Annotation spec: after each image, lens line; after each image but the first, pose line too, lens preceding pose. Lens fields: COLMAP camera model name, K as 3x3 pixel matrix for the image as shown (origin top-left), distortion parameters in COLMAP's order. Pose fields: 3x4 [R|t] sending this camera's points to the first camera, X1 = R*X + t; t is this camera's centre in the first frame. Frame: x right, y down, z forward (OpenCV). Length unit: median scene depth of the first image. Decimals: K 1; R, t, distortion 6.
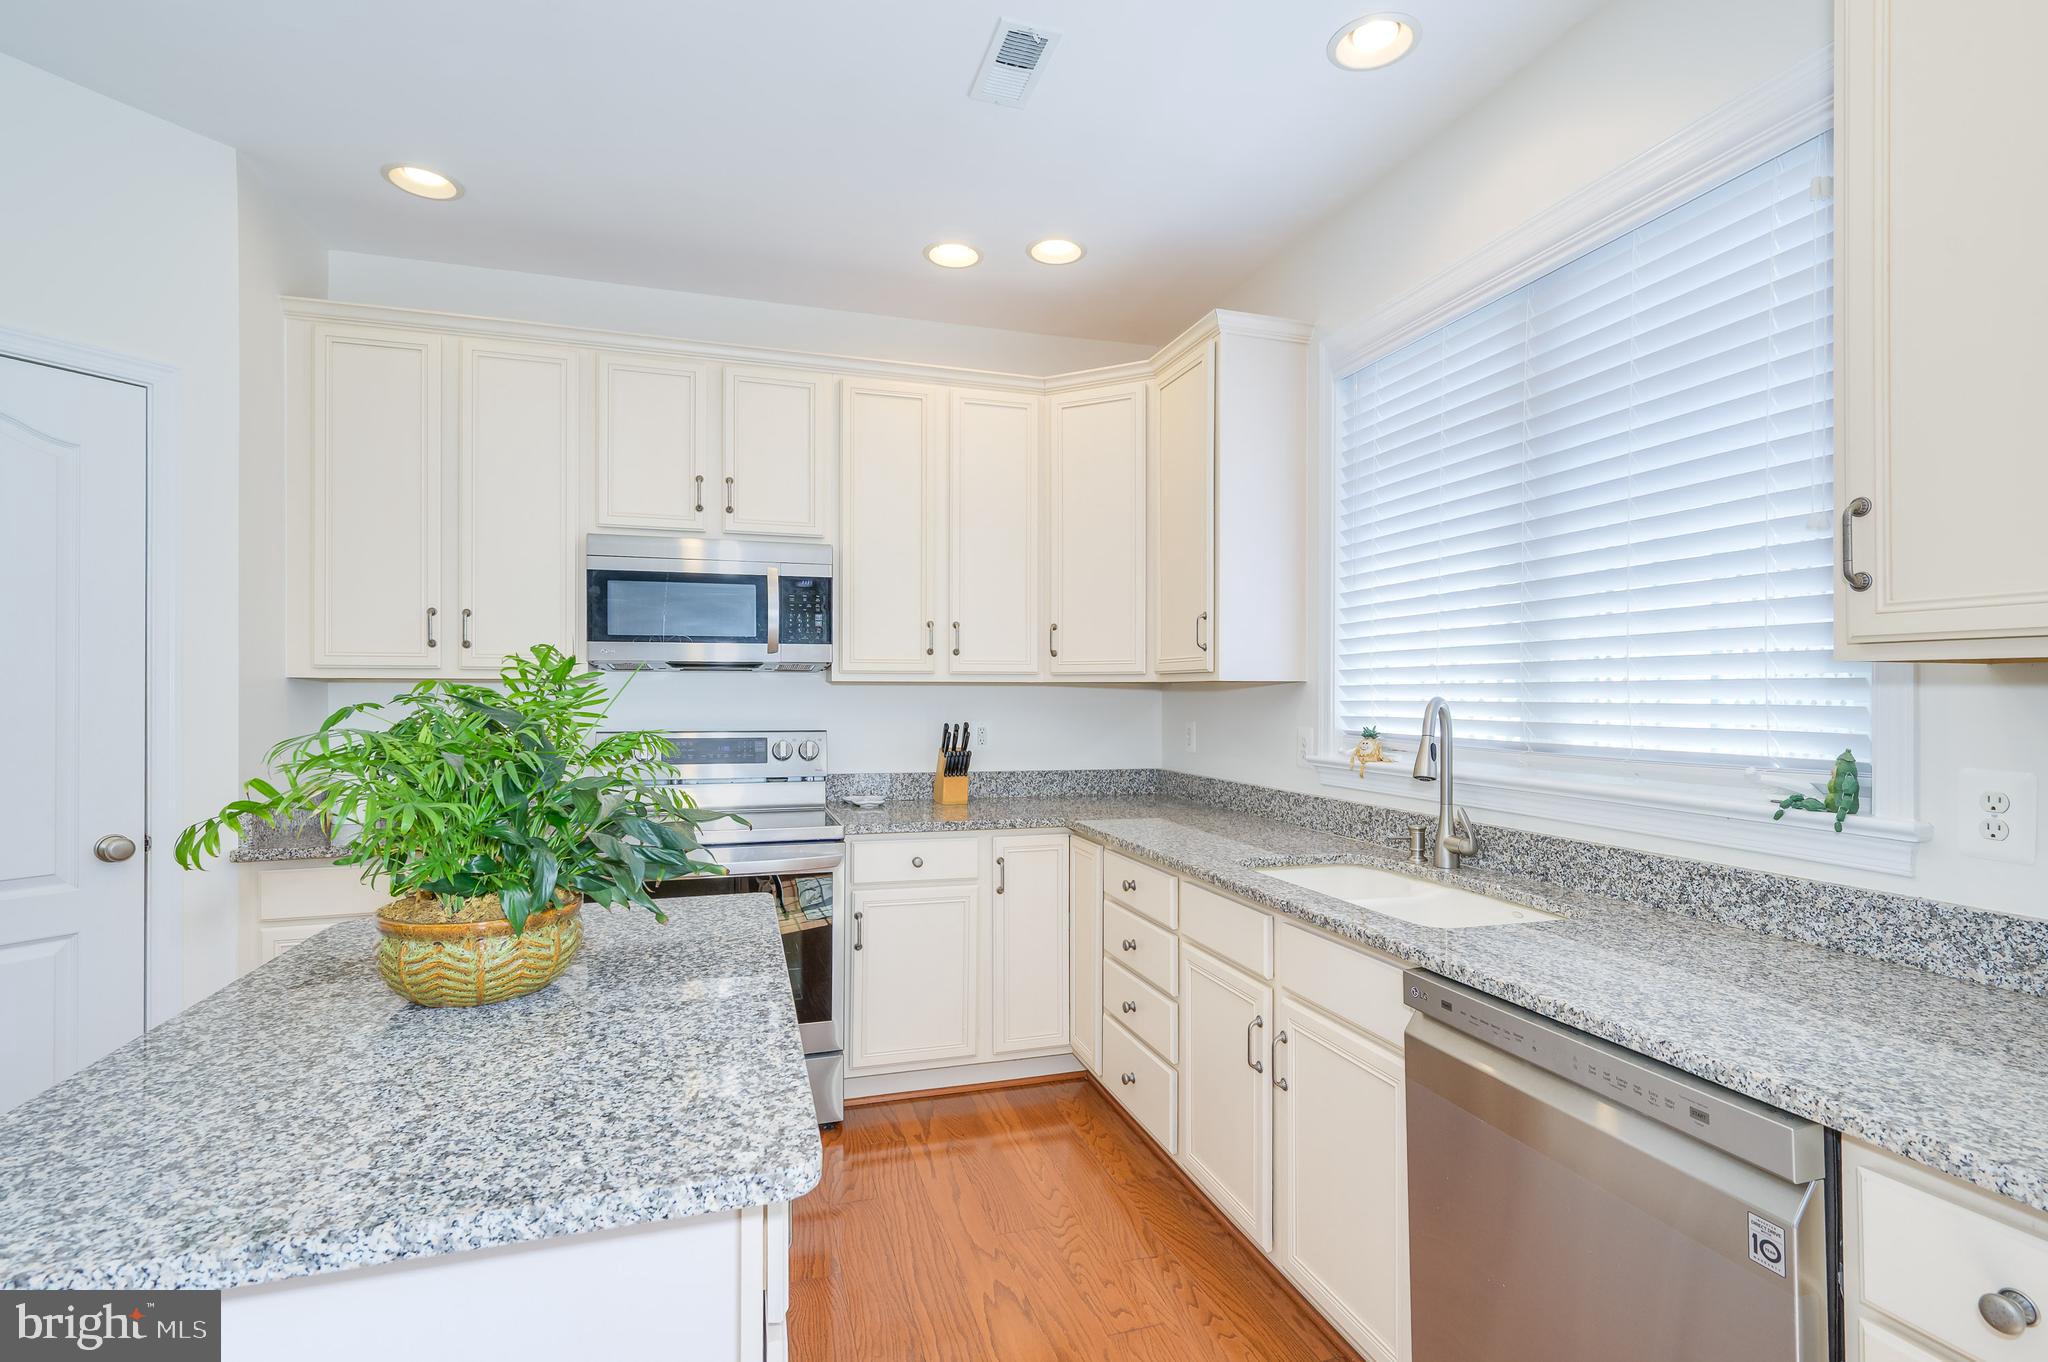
lens RADIAL K [[976.6, 0, 1029.9], [0, 976.6, 688.8], [0, 0, 1]] dist [0.001417, 0.000430]
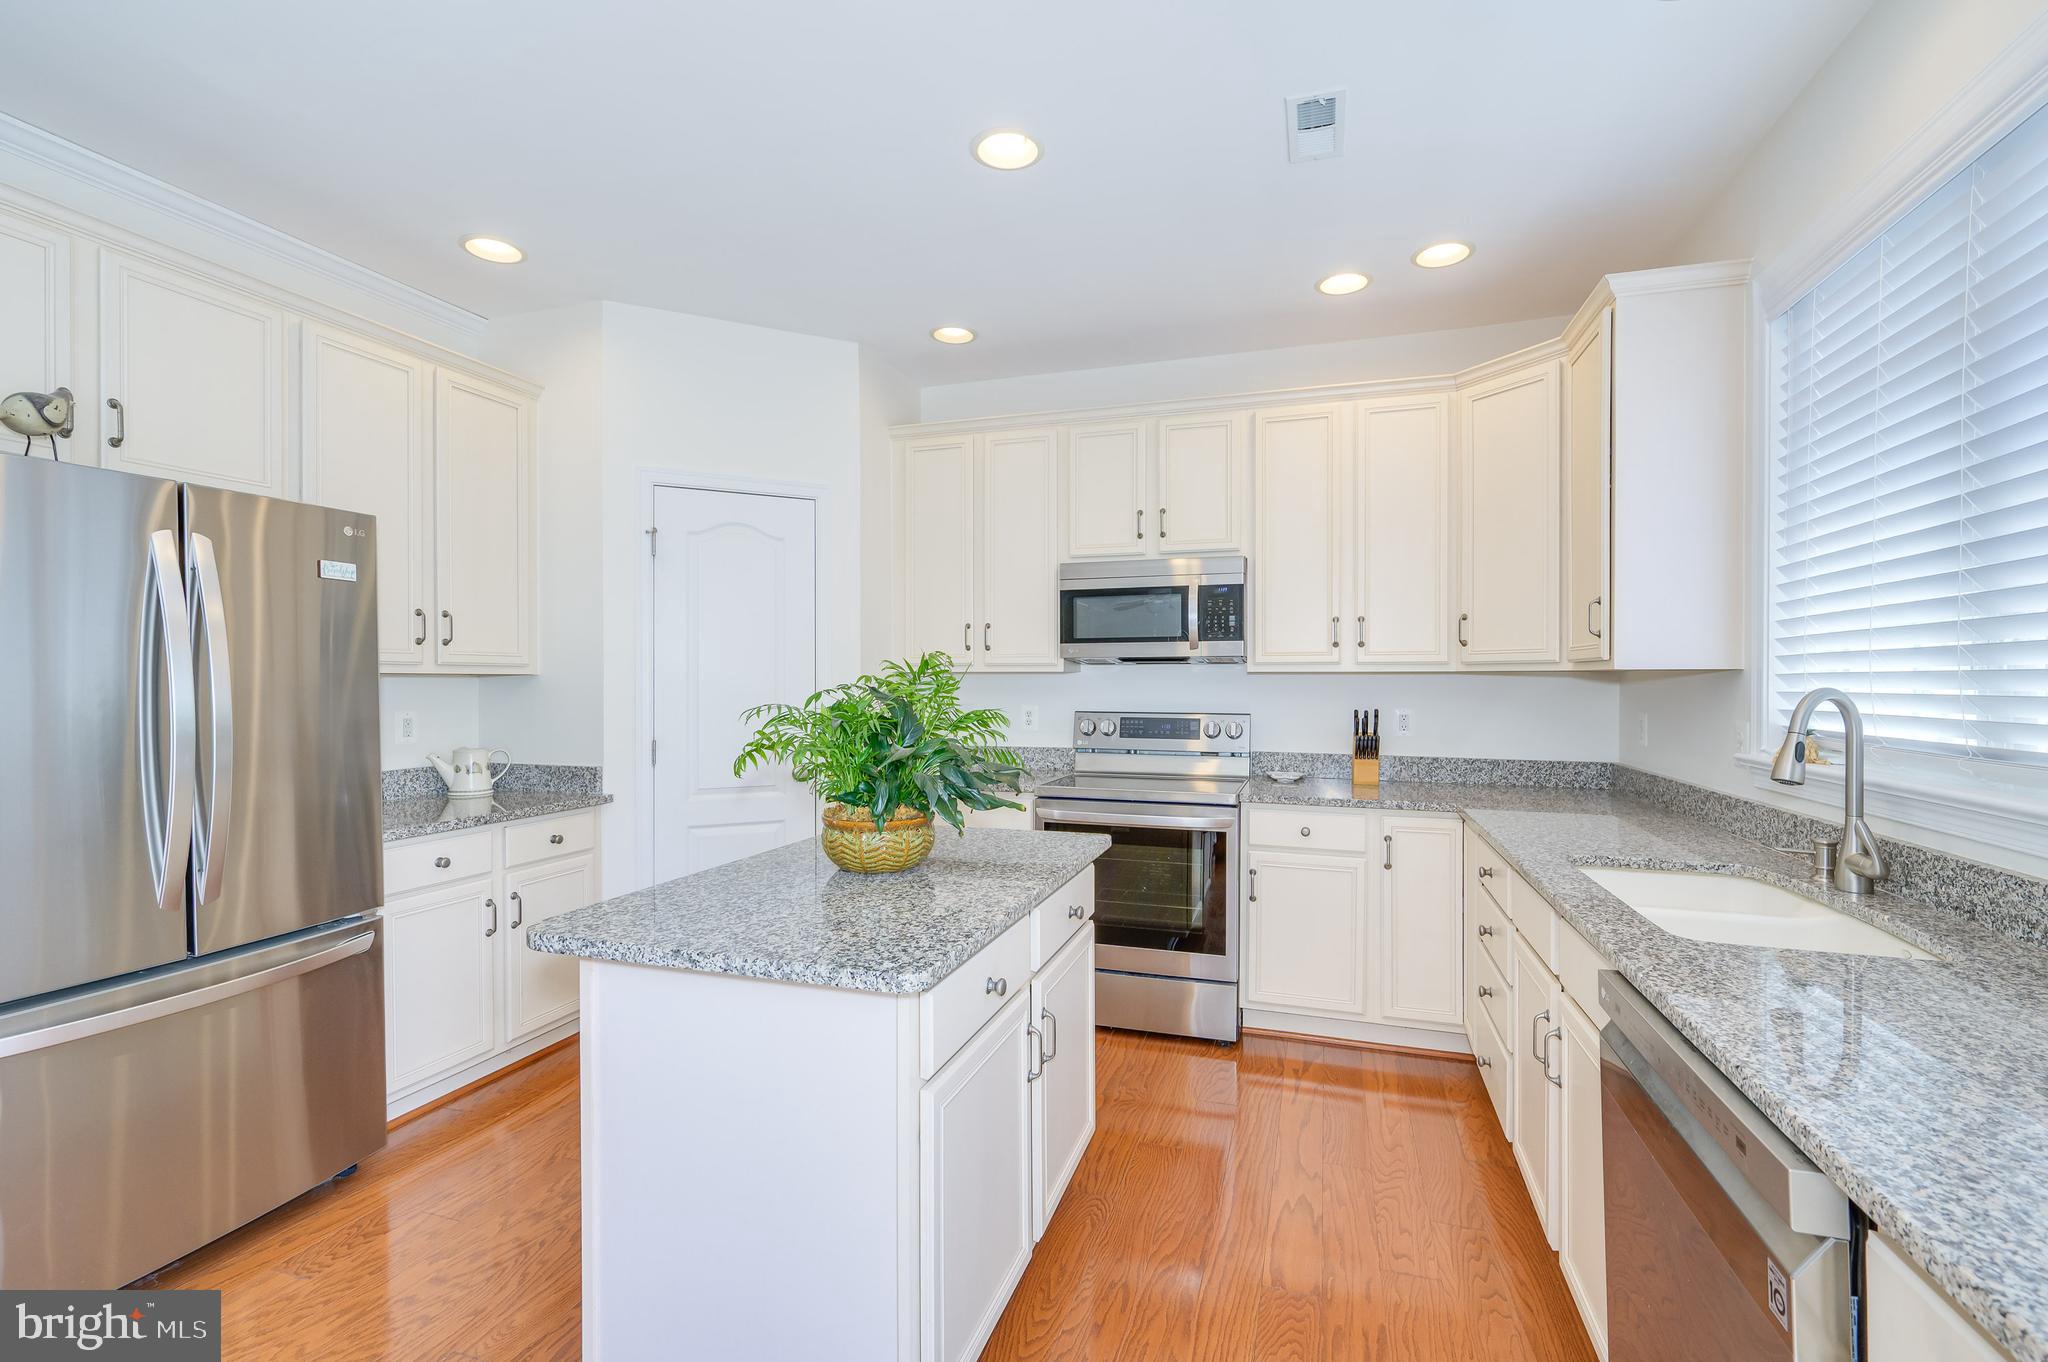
lens RADIAL K [[889.6, 0, 1024.0], [0, 889.6, 681.0], [0, 0, 1]] dist [-0.000404, -0.000074]
pose [[0.812517, 0.000018, -0.582938, 0.230441], [0.003134, 0.999985, 0.004398, -0.002650], [0.582929, -0.005401, 0.812505, -0.026750]]
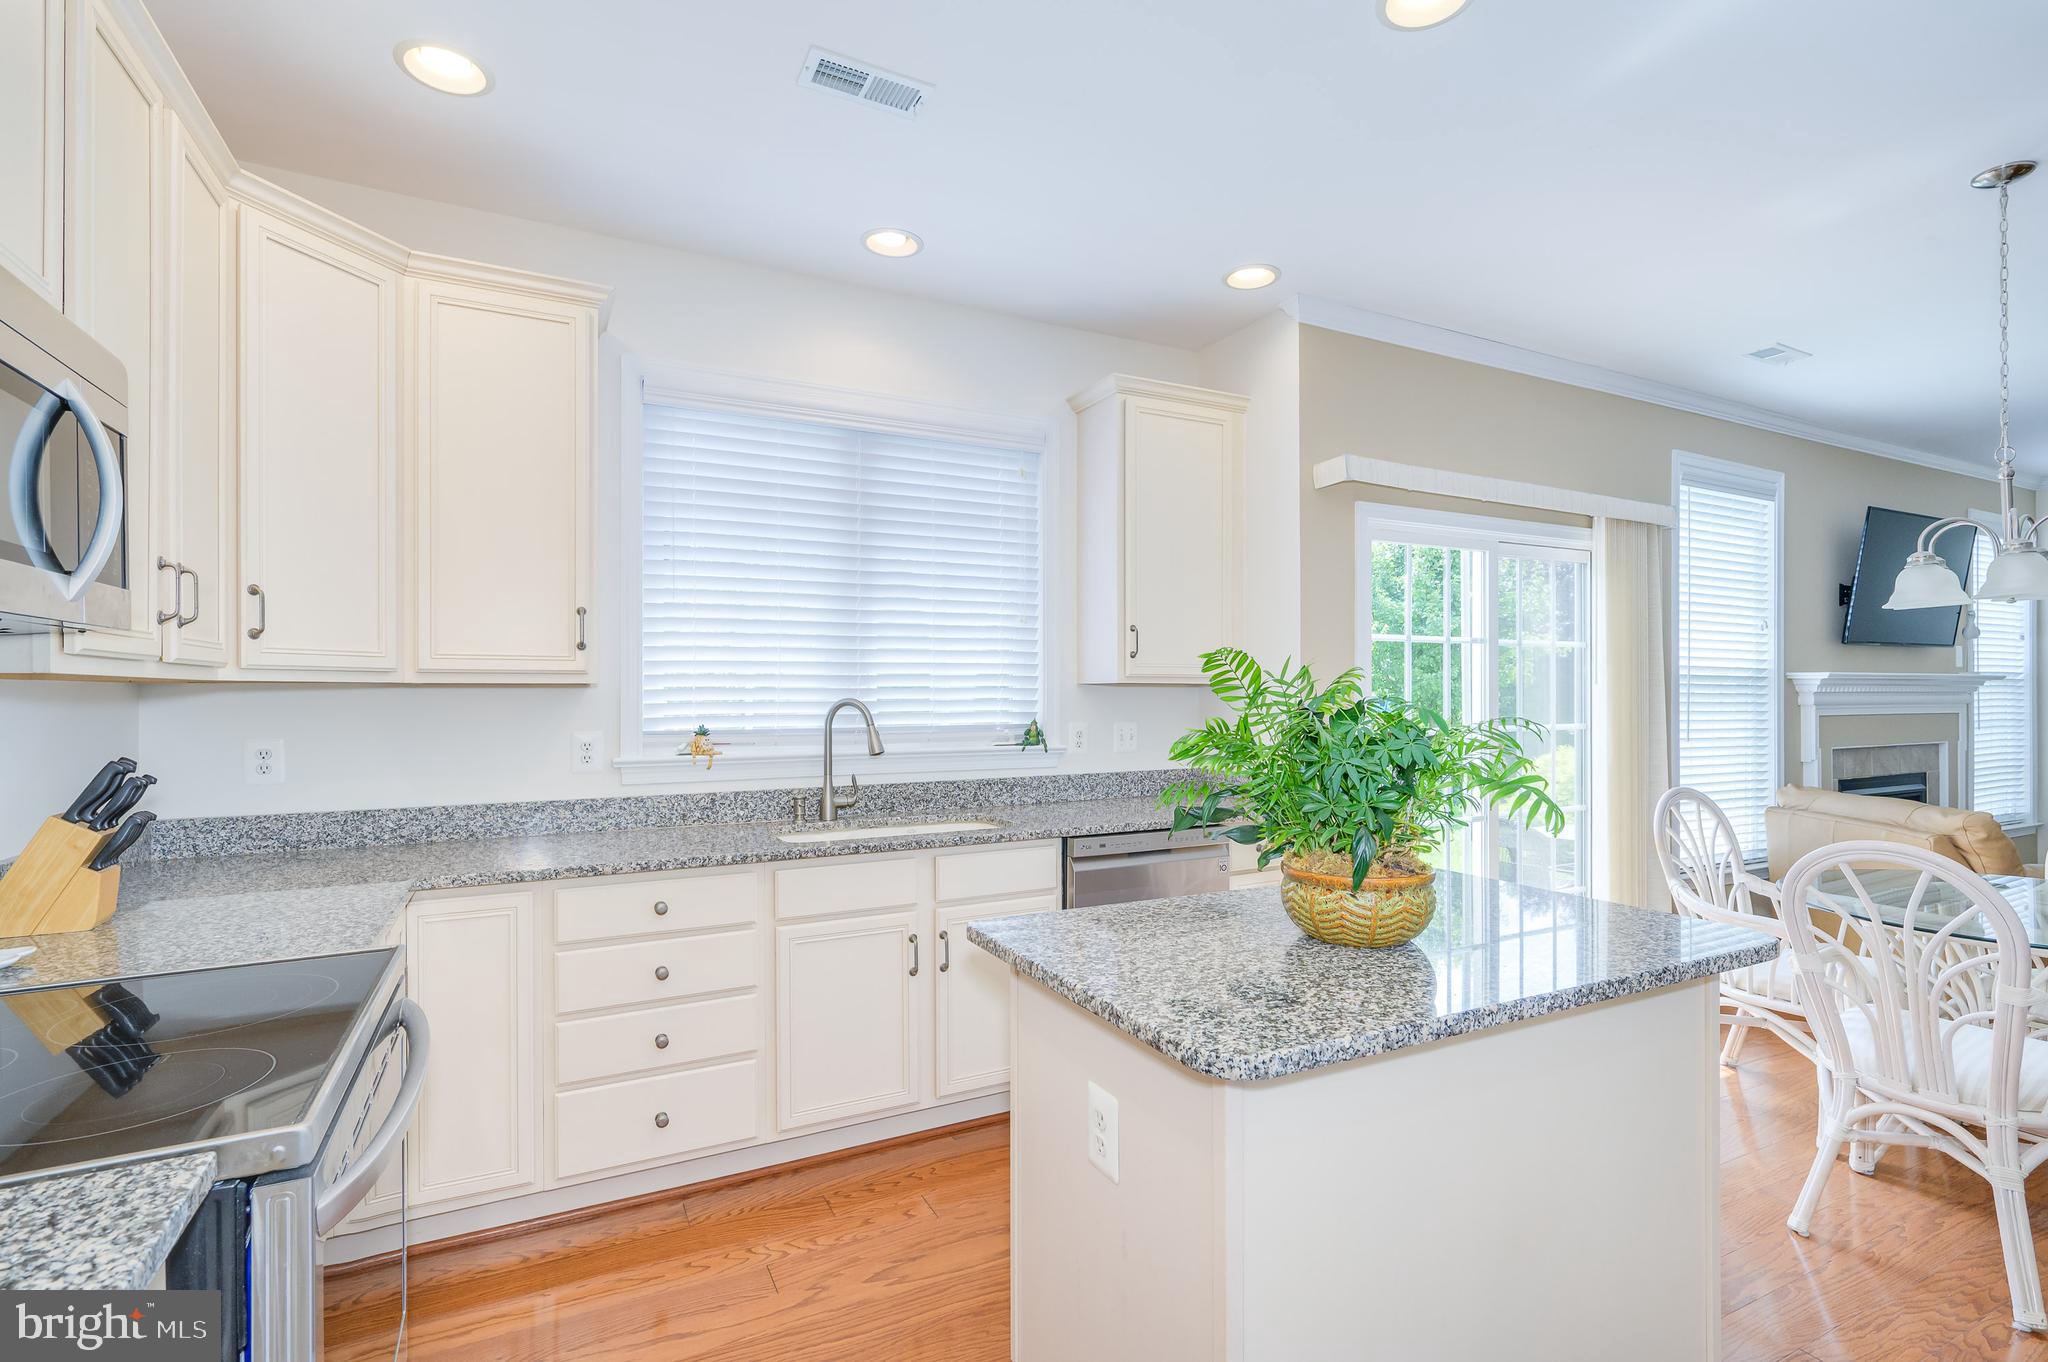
lens RADIAL K [[976.6, 0, 1029.9], [0, 976.6, 688.8], [0, 0, 1]] dist [0.001417, 0.000430]
pose [[-0.182766, 0.005753, 0.983140, -0.788525], [-0.000296, 0.999983, -0.005906, 0.002354], [-0.983156, -0.001370, -0.182761, 0.766338]]
